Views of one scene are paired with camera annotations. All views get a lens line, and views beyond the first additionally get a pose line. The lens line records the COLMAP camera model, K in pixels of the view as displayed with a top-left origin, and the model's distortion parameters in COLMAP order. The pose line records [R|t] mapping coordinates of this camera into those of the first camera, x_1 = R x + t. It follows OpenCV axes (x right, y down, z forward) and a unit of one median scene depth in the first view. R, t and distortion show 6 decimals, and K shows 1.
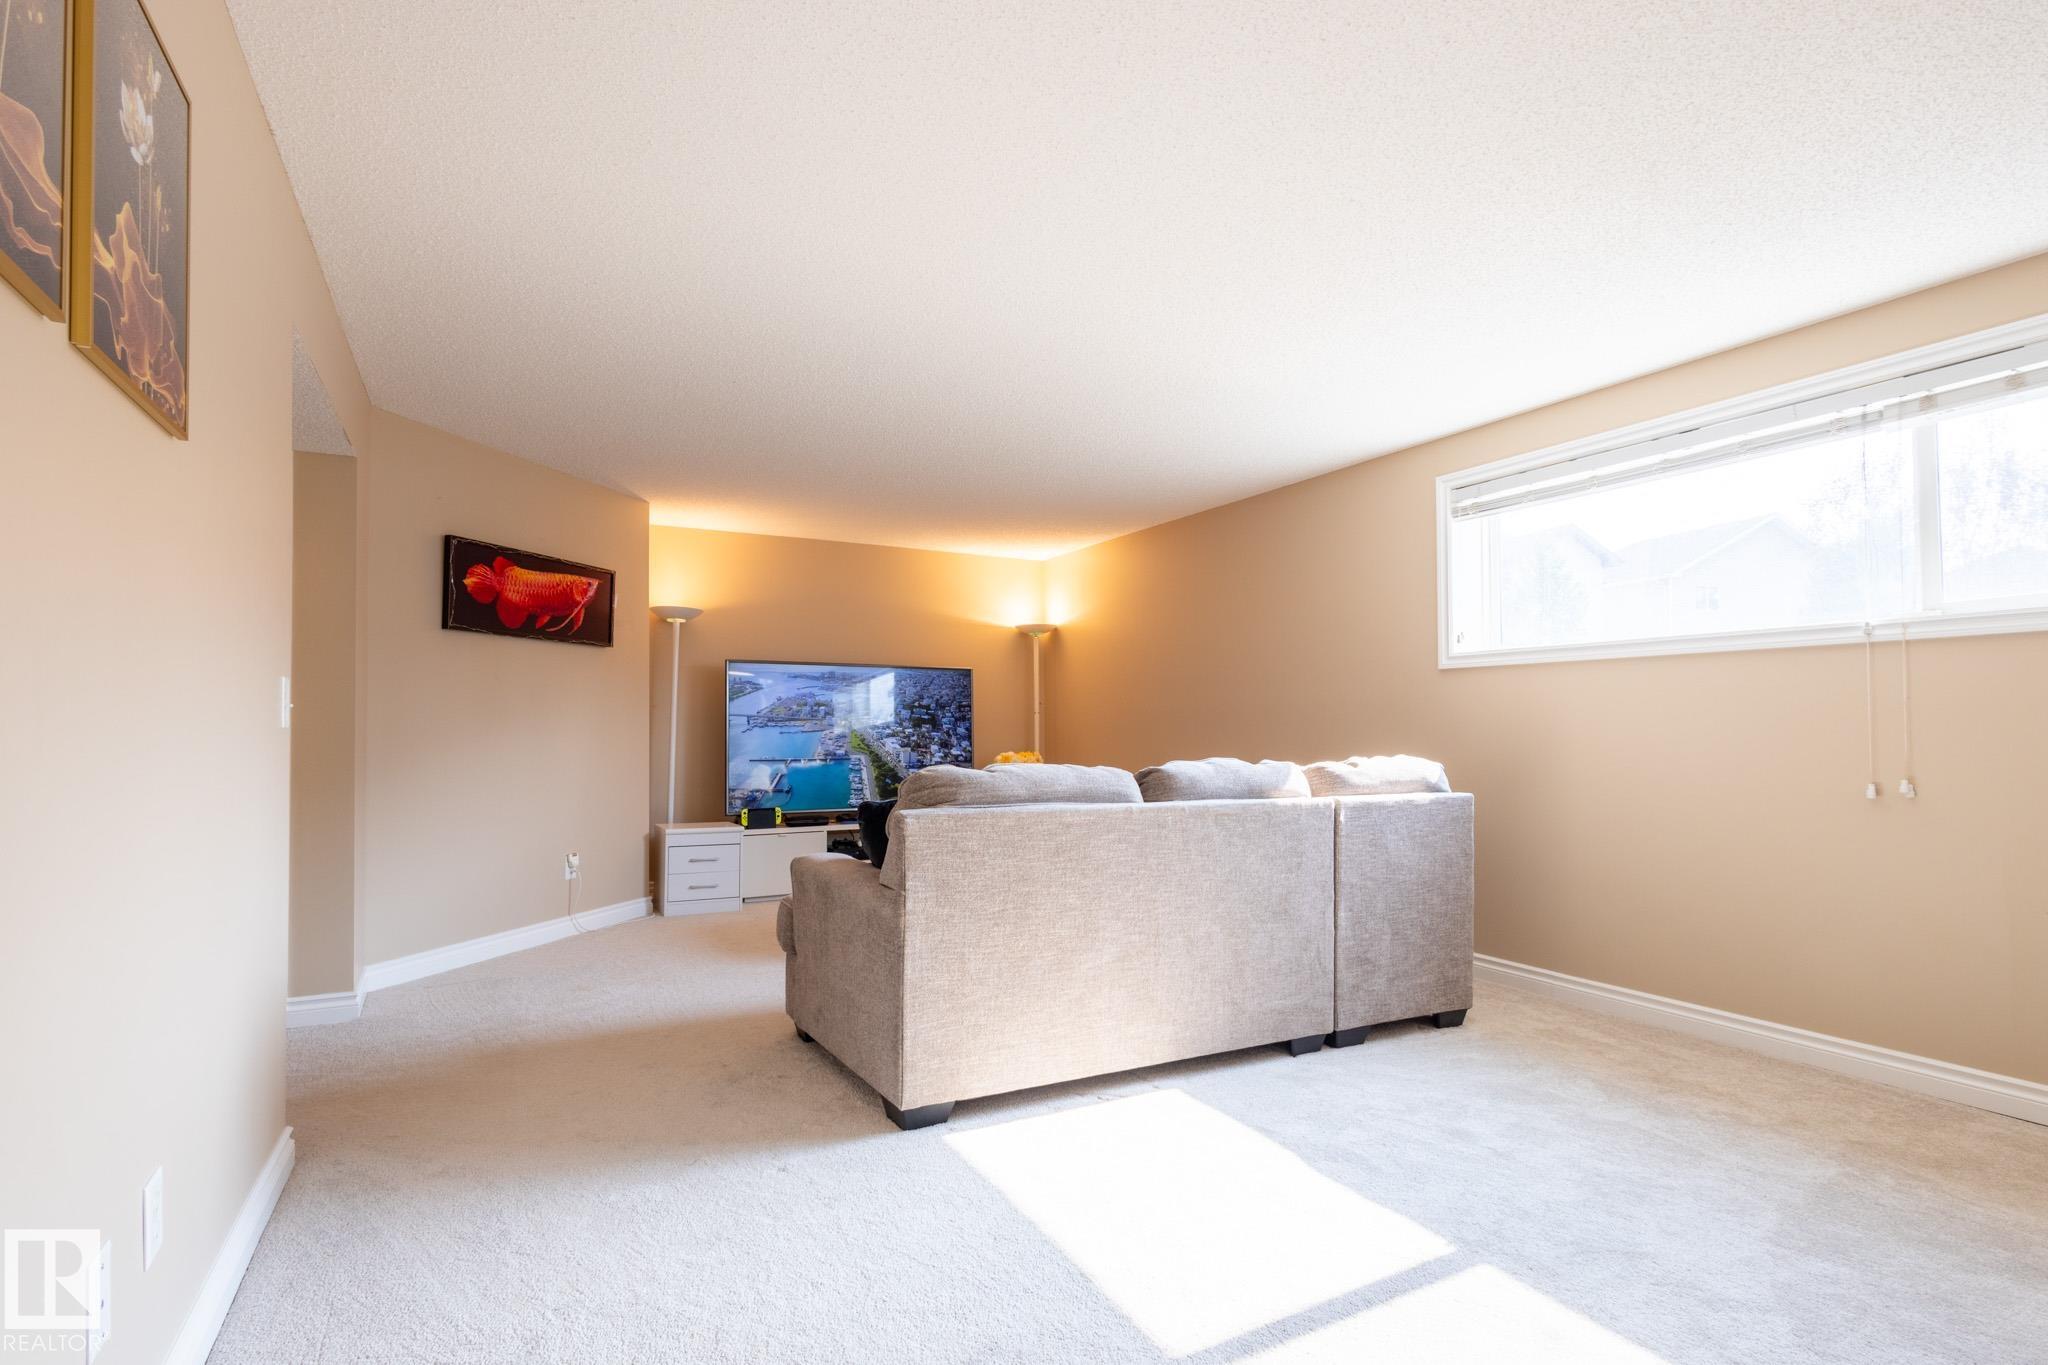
lens RADIAL K [[983.0, 0, 1006.3], [0, 983.0, 710.8], [0, 0, 1]] dist [0.016623, -0.000948]
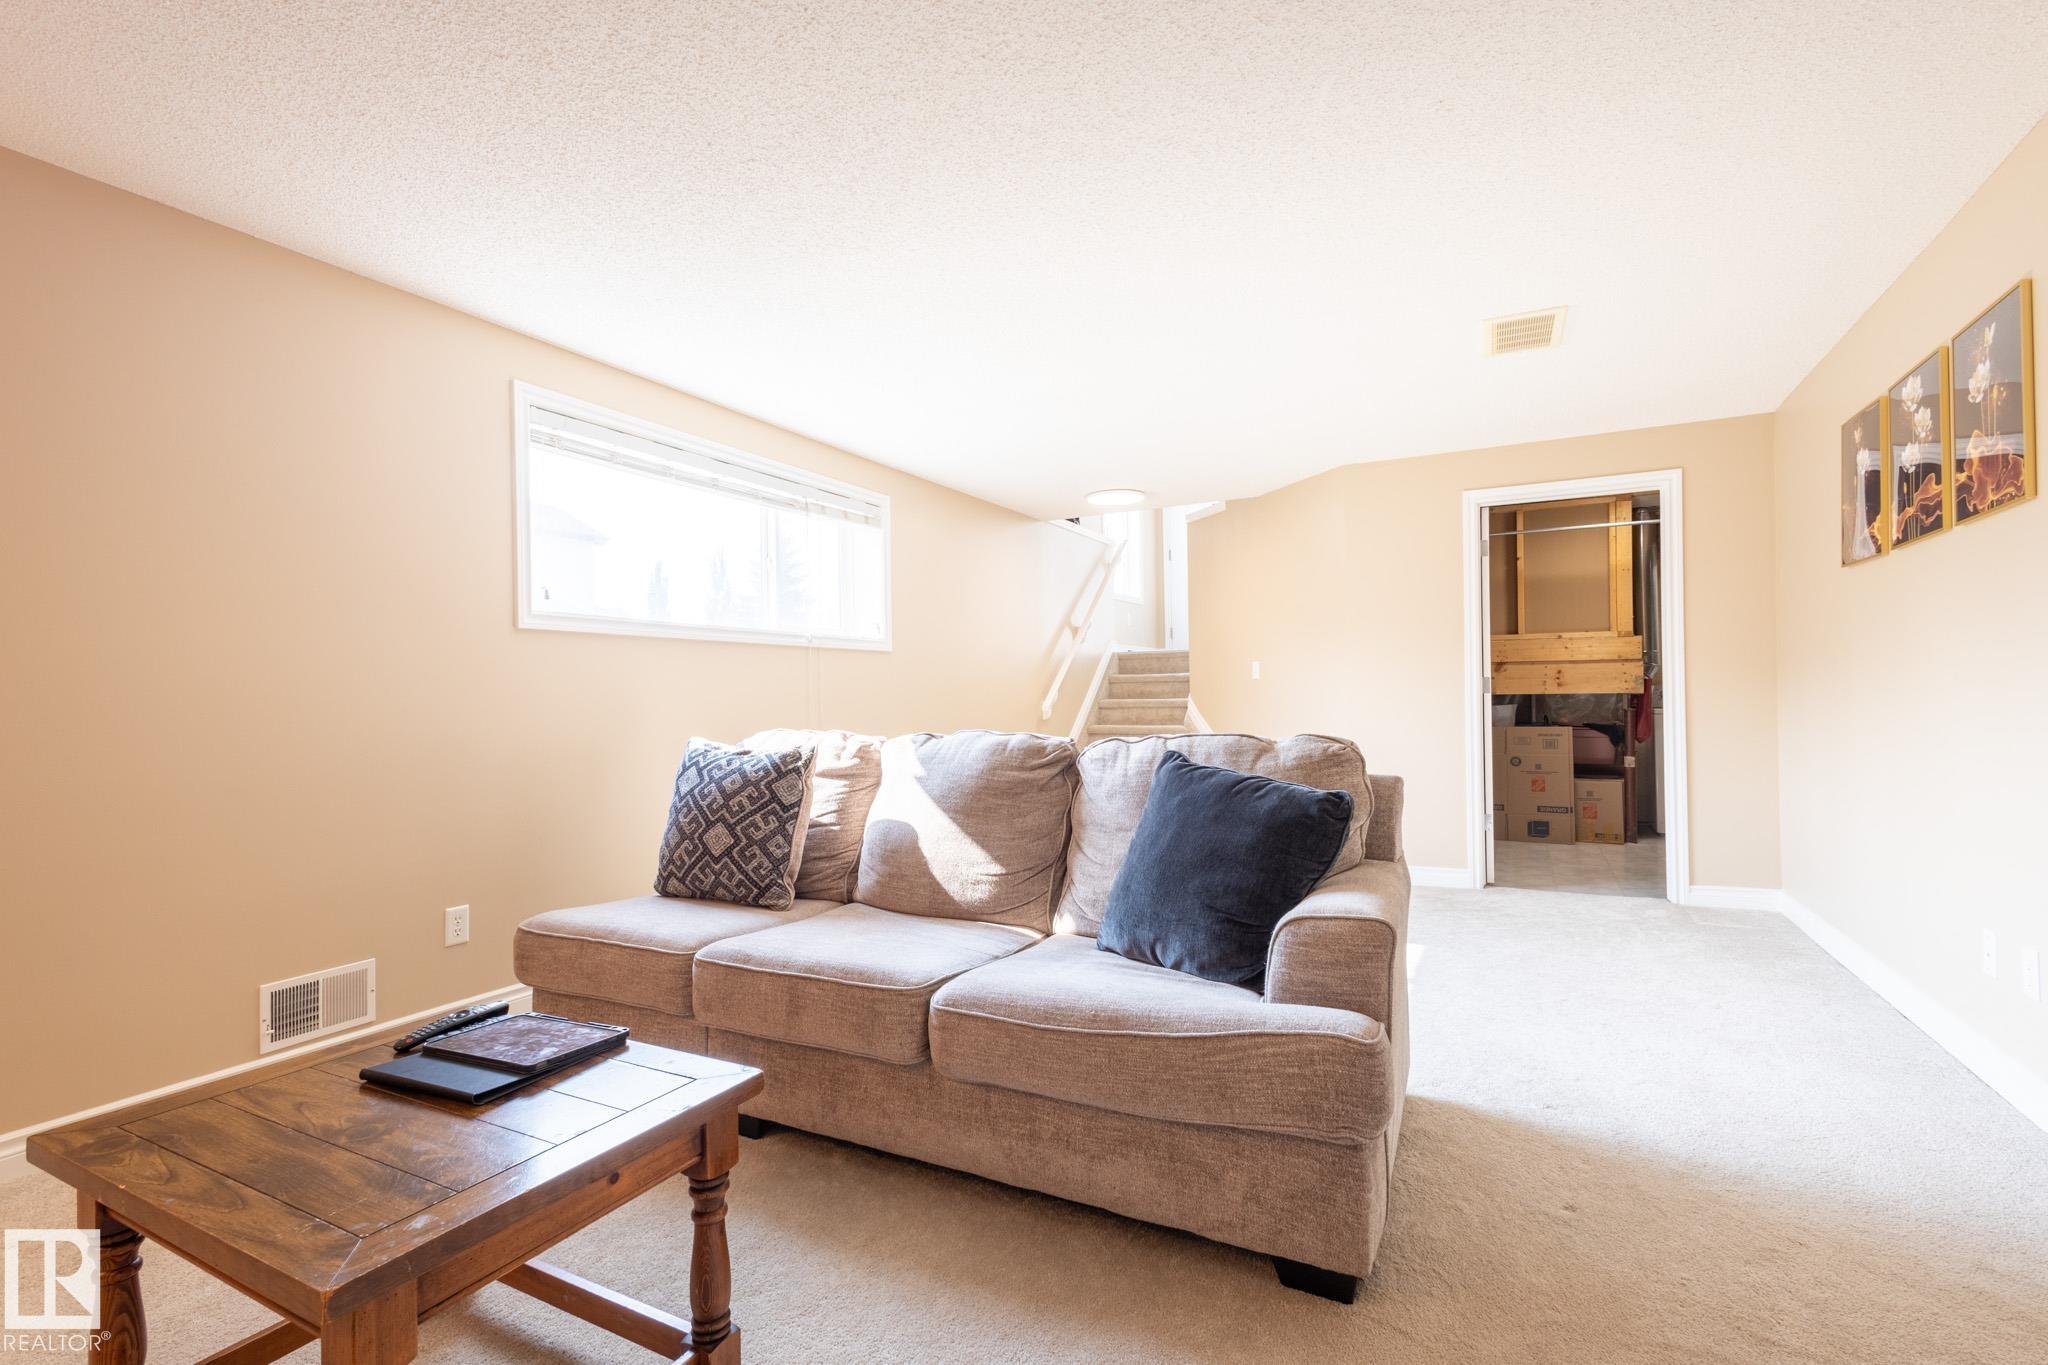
lens RADIAL K [[949.8, 0, 1016.1], [0, 949.8, 690.1], [0, 0, 1]] dist [0.022665, -0.007656]
pose [[-0.569750, 0.015671, 0.821668, -0.513192], [-0.002029, 0.999788, -0.020474, 0.028407], [-0.821815, -0.013332, -0.569598, 1.400781]]
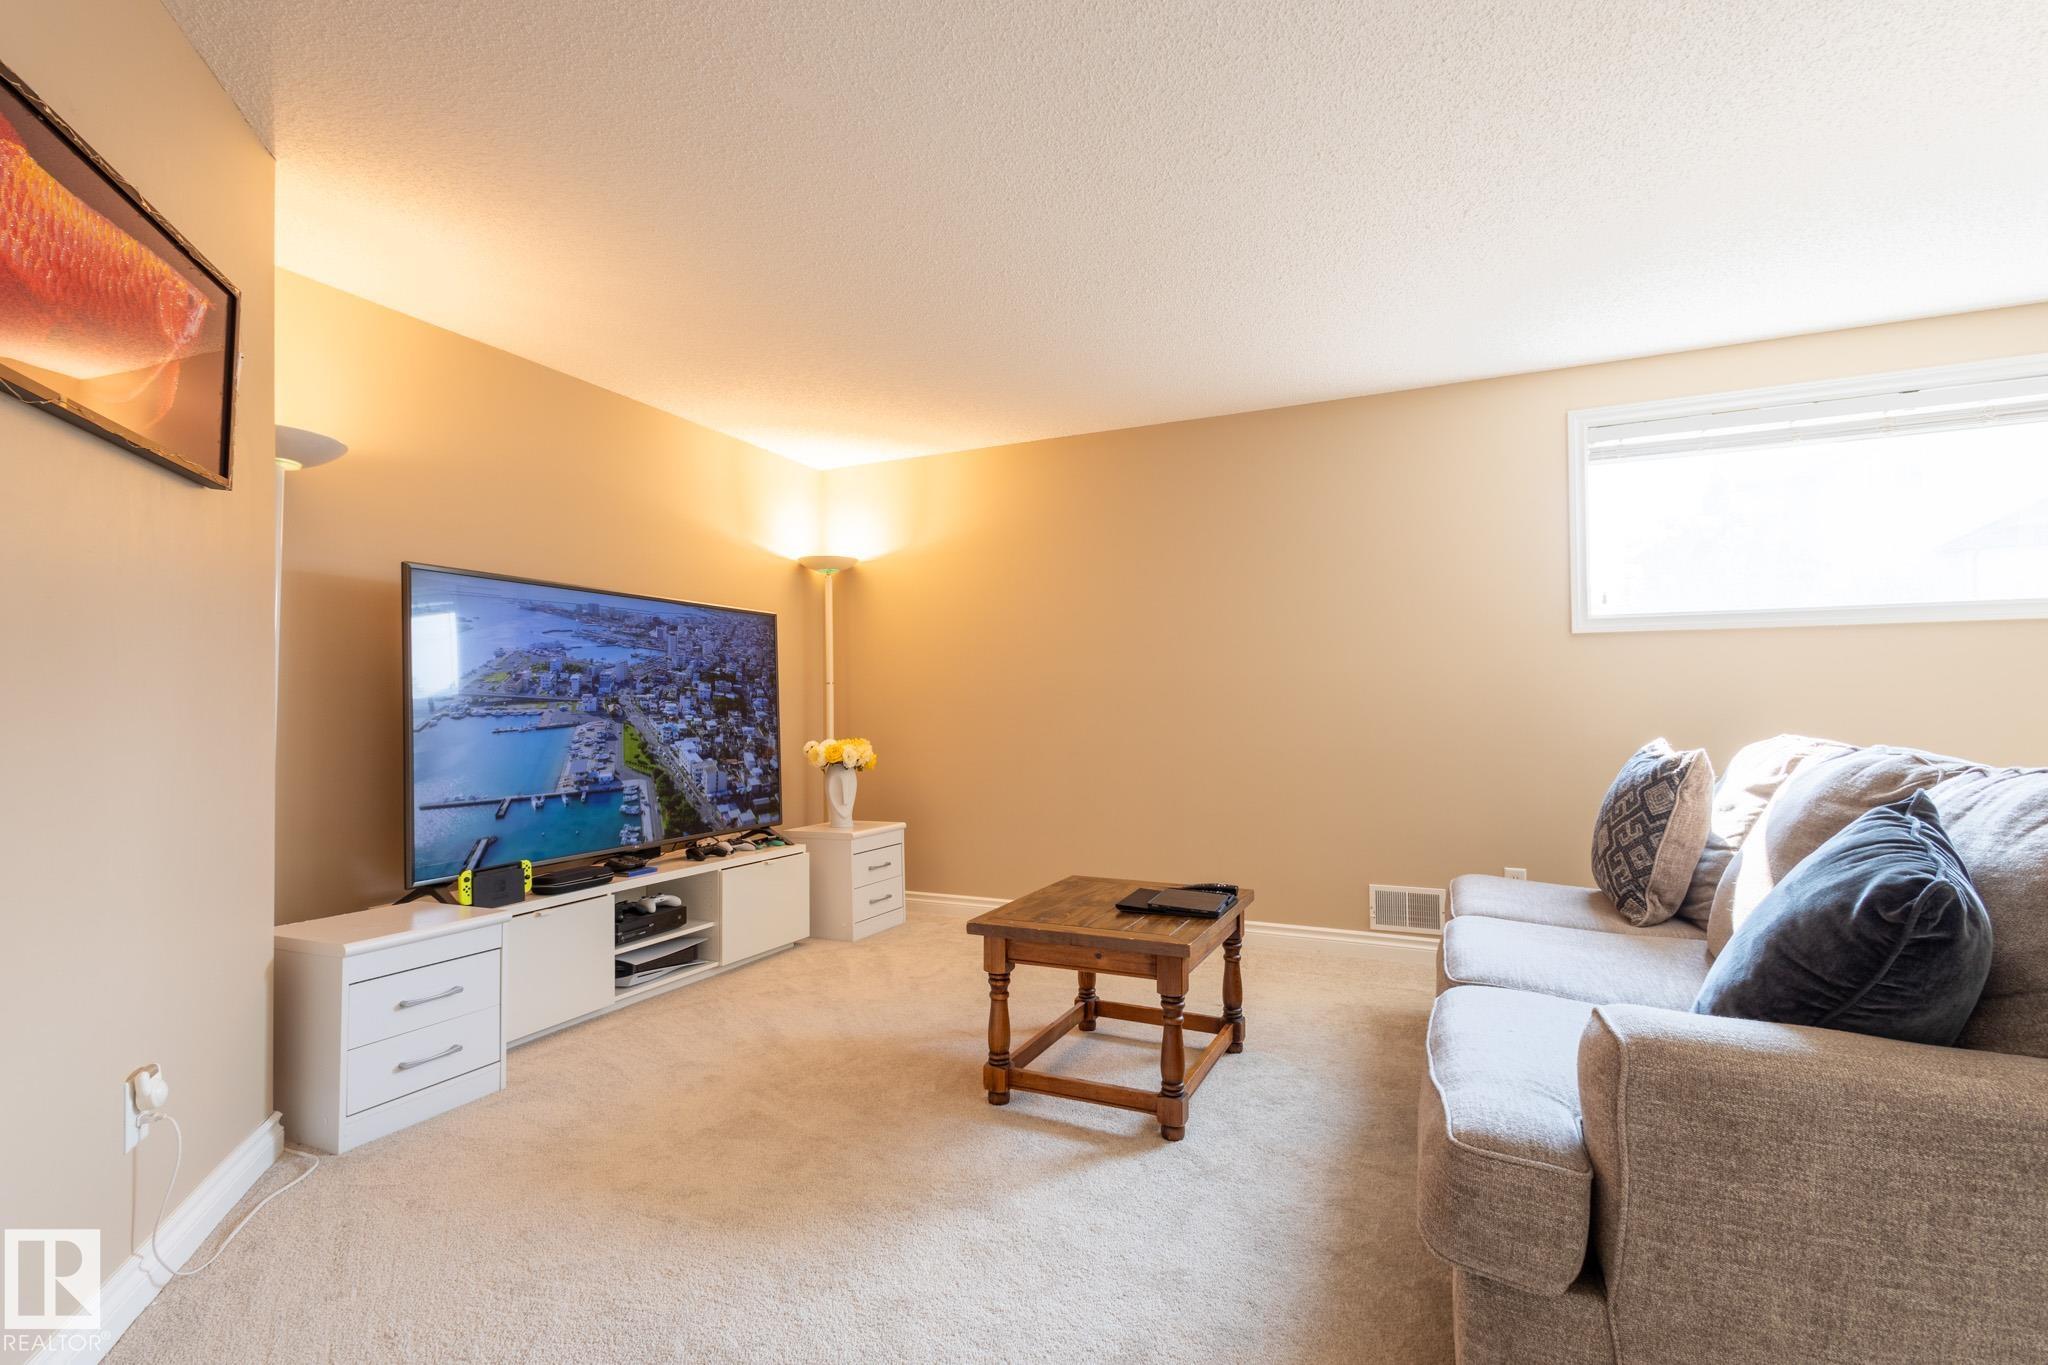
lens RADIAL K [[949.8, 0, 1016.1], [0, 949.8, 690.1], [0, 0, 1]] dist [0.022665, -0.007656]
pose [[0.794694, 0.003320, 0.607001, -0.588809], [-0.004153, 0.999991, -0.000032, 0.014088], [-0.606996, -0.002495, 0.794701, 0.794467]]
